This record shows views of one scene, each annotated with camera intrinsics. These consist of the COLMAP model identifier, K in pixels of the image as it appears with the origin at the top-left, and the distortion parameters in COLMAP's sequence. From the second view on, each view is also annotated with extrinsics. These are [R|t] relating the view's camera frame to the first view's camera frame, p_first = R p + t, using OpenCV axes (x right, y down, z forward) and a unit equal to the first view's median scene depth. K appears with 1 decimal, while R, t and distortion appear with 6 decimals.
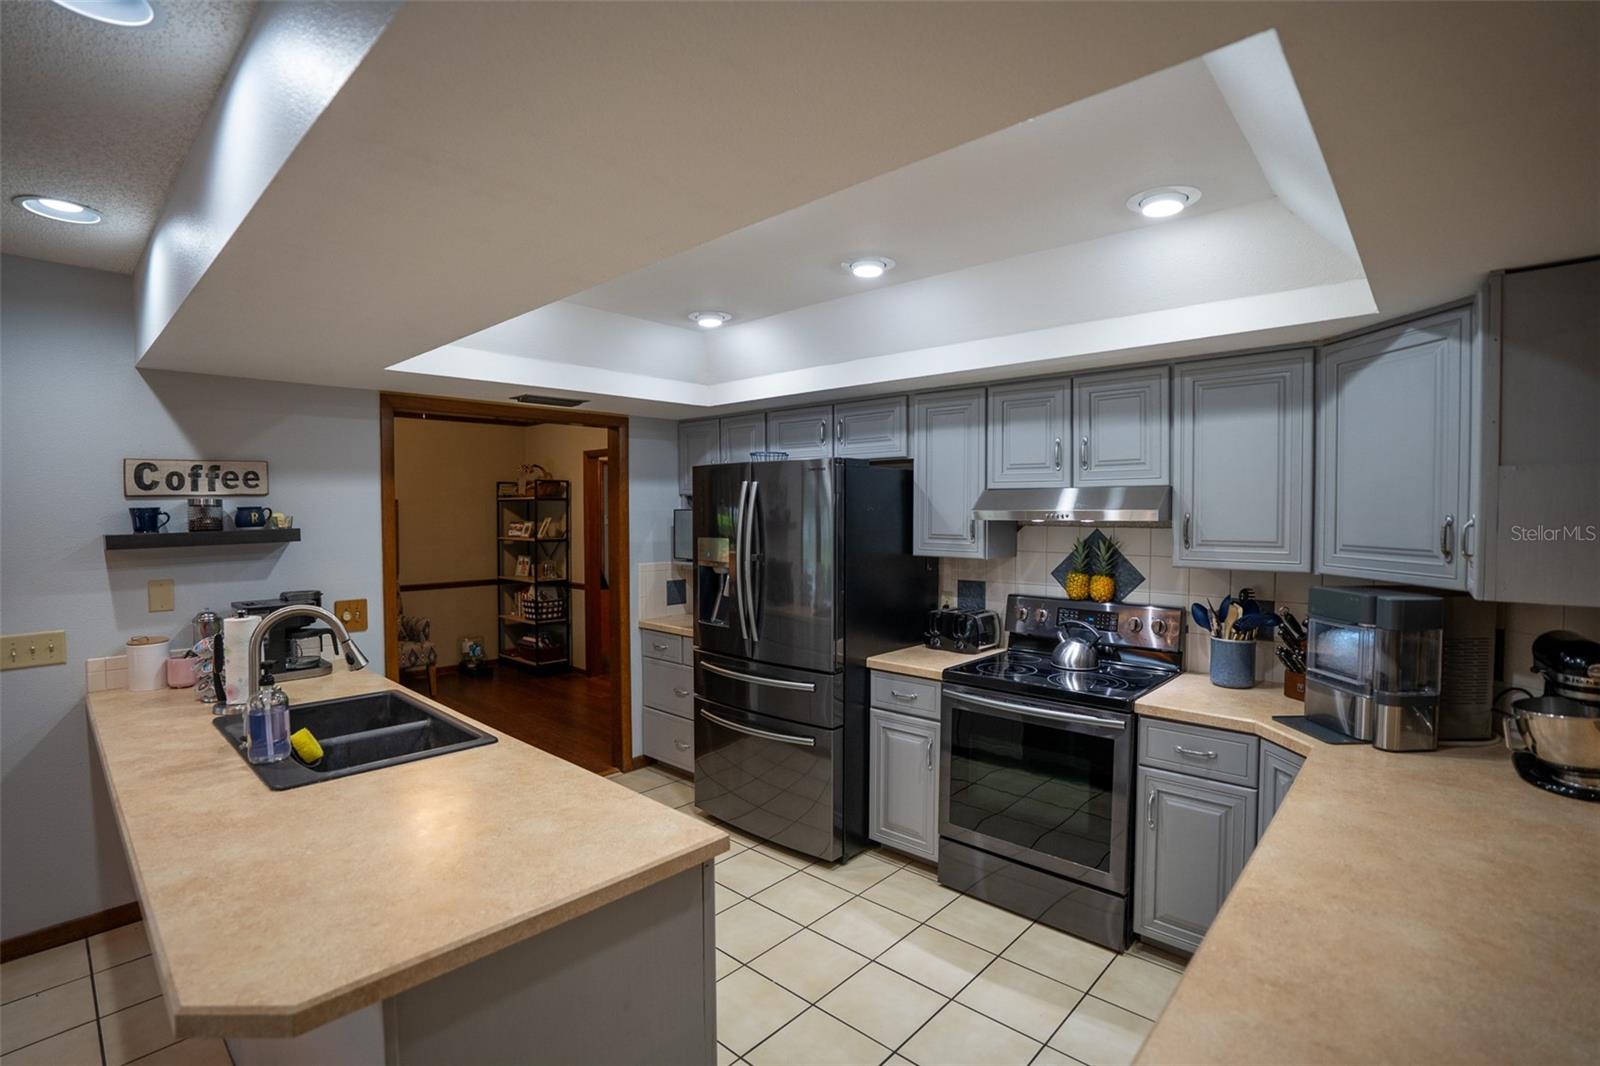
lens RADIAL K [[737.0, 0, 800.5], [0, 737.0, 536.5], [0, 0, 1]] dist [-0.073479, 0.025682]
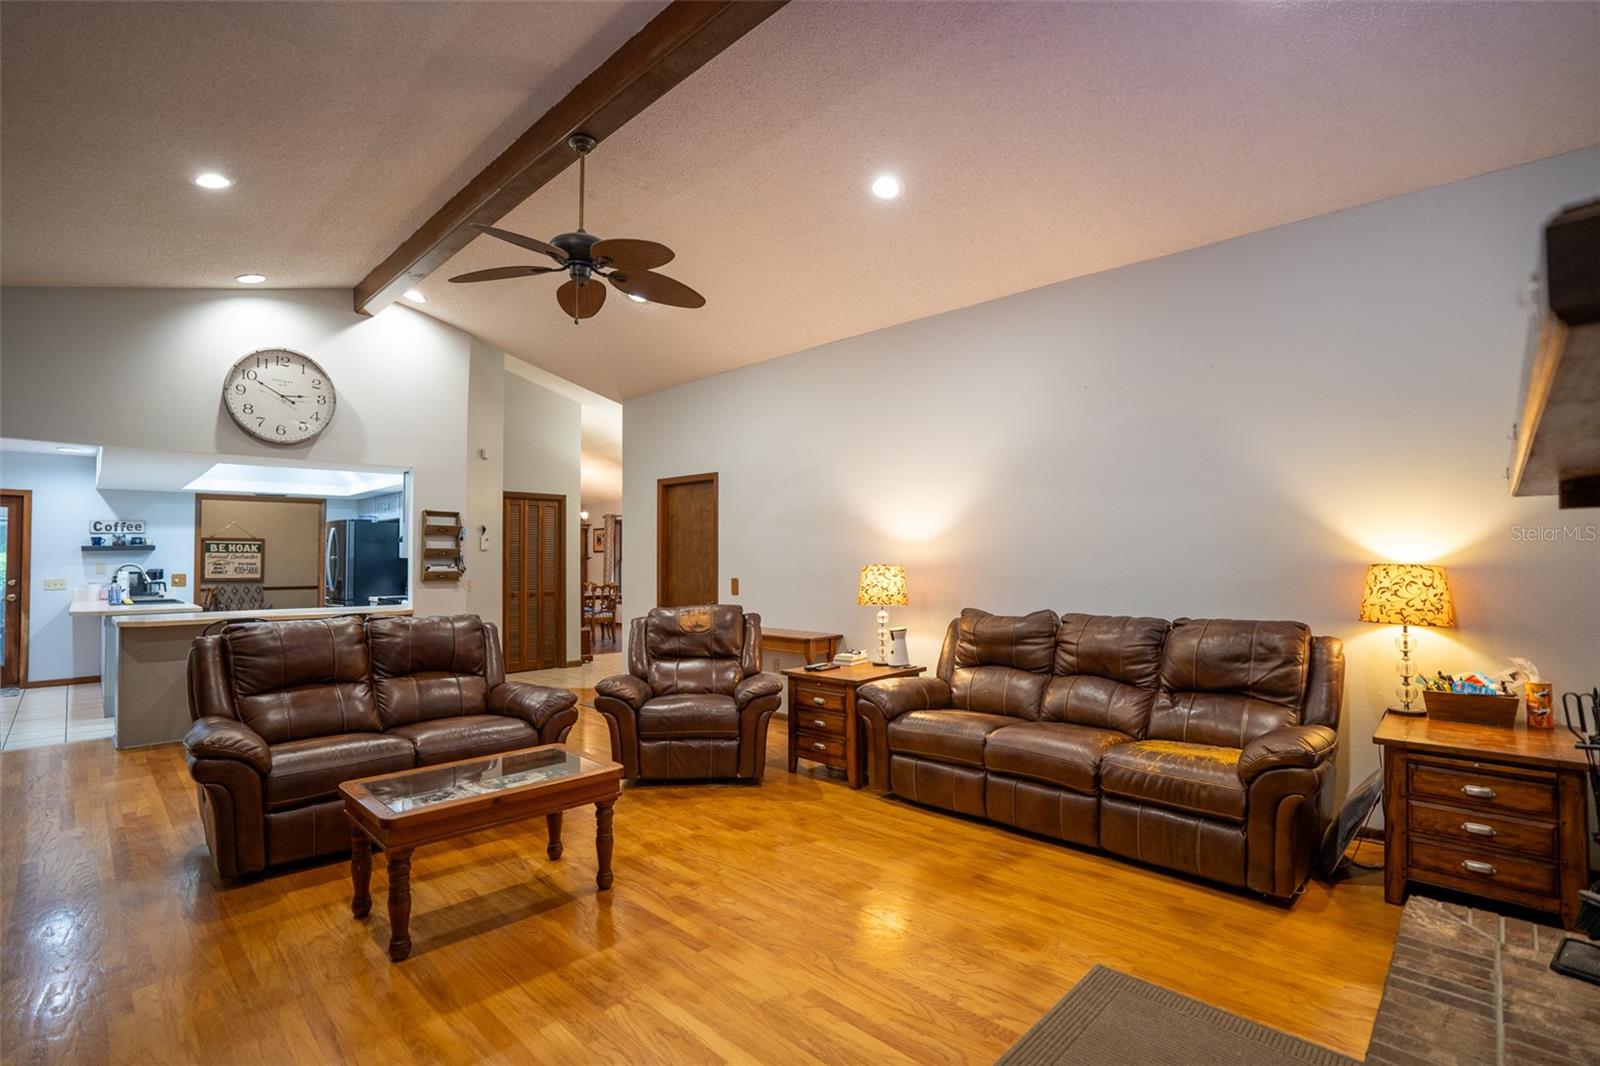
lens RADIAL K [[741.7, 0, 802.8], [0, 741.7, 539.4], [0, 0, 1]] dist [-0.075722, 0.027411]
pose [[0.999641, -0.001732, -0.026719, 1.807261], [0.000162, 0.998278, -0.058652, 0.122821], [0.026774, 0.058626, 0.997921, -1.602294]]
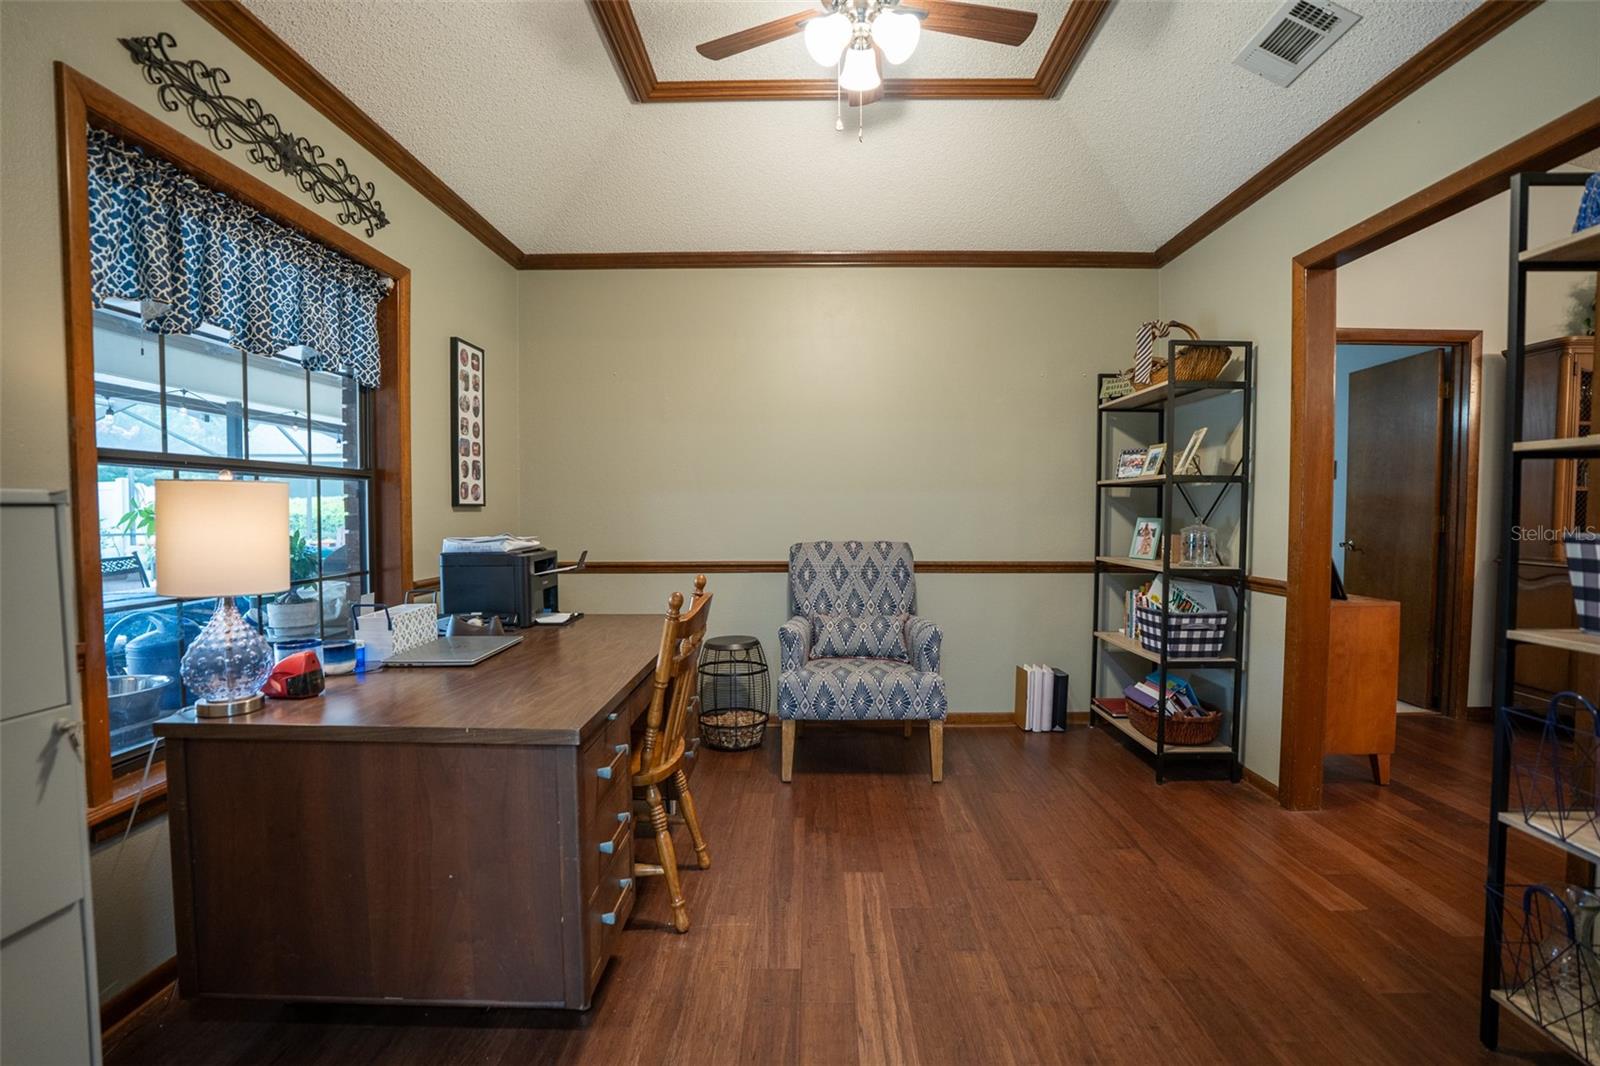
lens RADIAL K [[741.7, 0, 802.8], [0, 741.7, 539.4], [0, 0, 1]] dist [-0.075722, 0.027411]
pose [[0.664224, 0.032684, -0.746819, -0.400465], [-0.027303, 0.999438, 0.019457, 0.092771], [0.747035, 0.007467, 0.664743, 1.213579]]
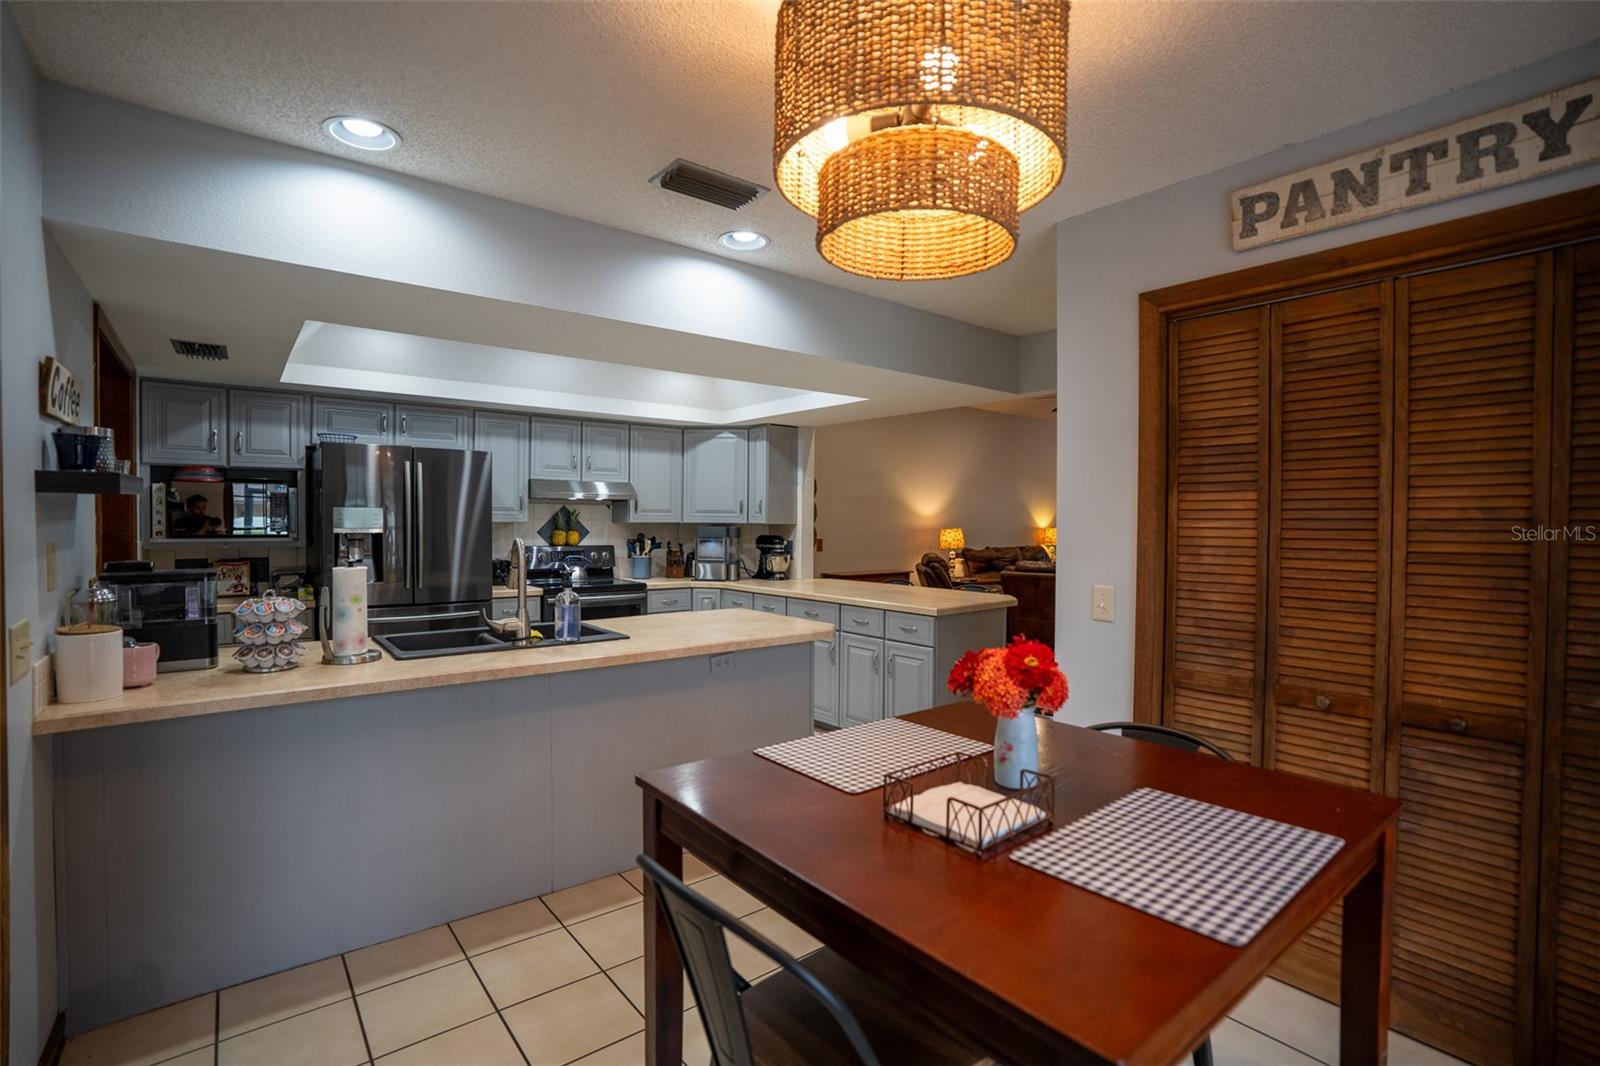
lens RADIAL K [[741.7, 0, 802.8], [0, 741.7, 539.4], [0, 0, 1]] dist [-0.075722, 0.027411]
pose [[0.144105, -0.019499, 0.989370, -1.337880], [0.026210, 0.999530, 0.015881, 0.062606], [-0.989215, 0.023643, 0.144548, 0.189606]]
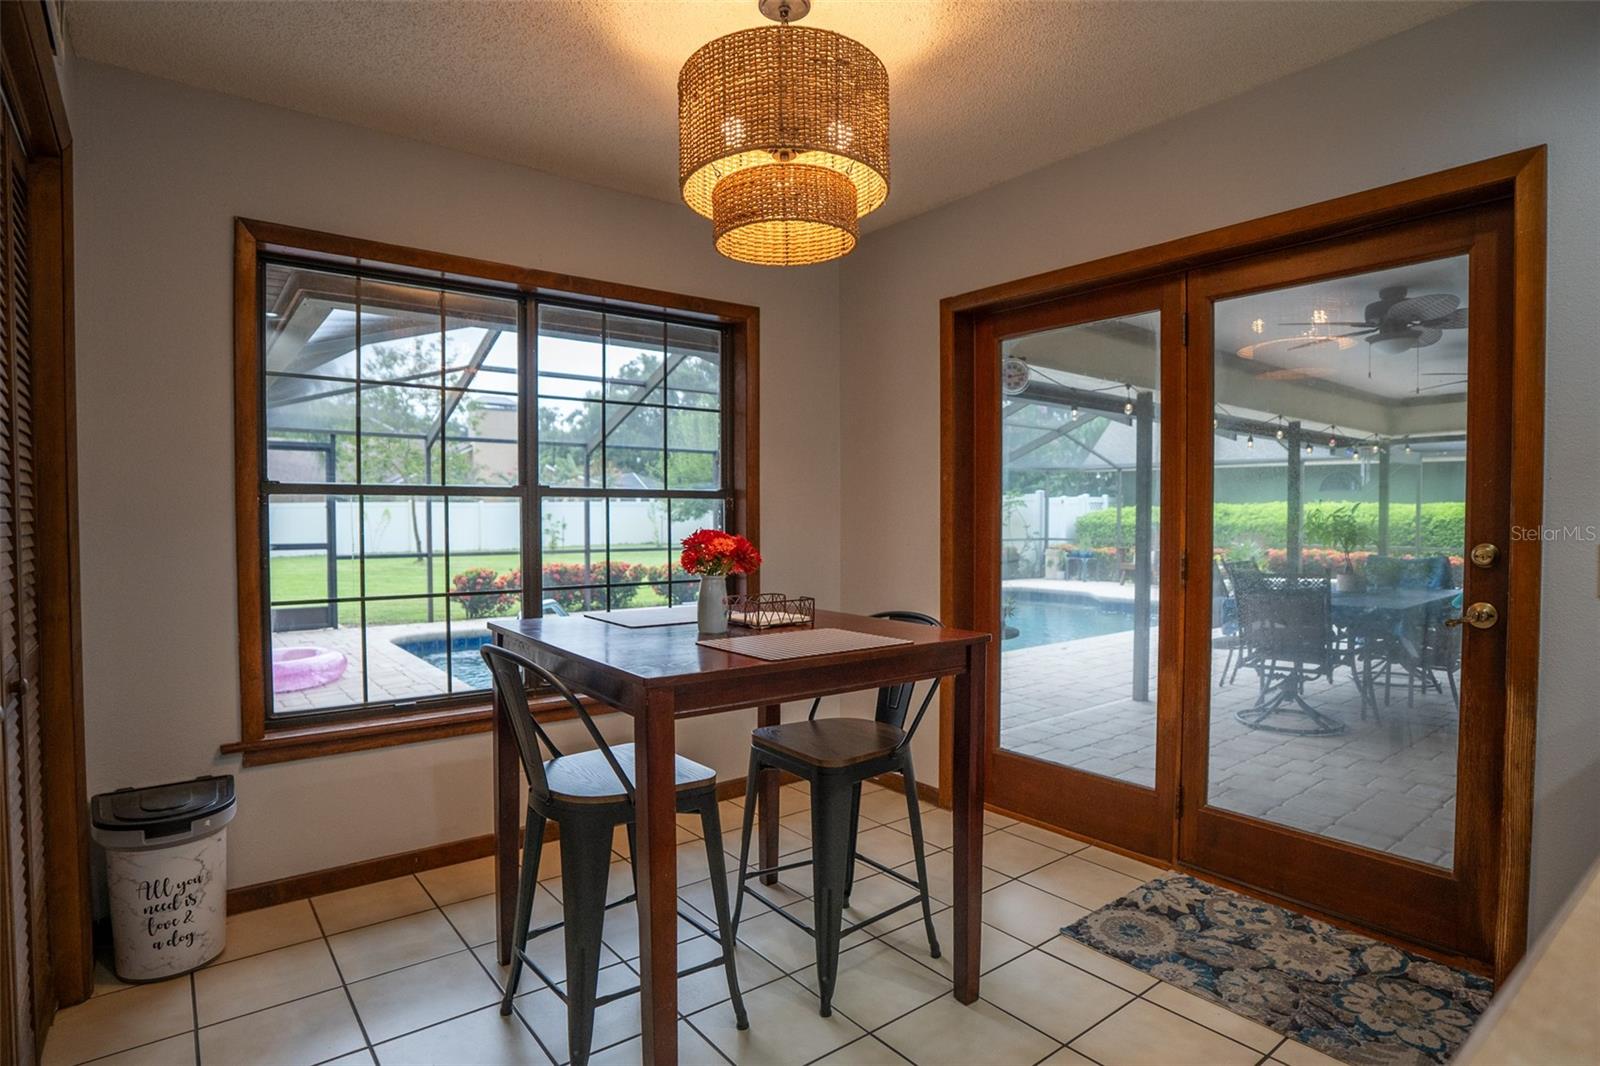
lens RADIAL K [[761.1, 0, 807.4], [0, 761.1, 536.2], [0, 0, 1]] dist [-0.080864, 0.024524]
pose [[-0.209225, 0.024965, -0.977549, -0.277952], [-0.034470, 0.998864, 0.032887, 0.112458], [0.977260, 0.040577, -0.208127, 0.331197]]
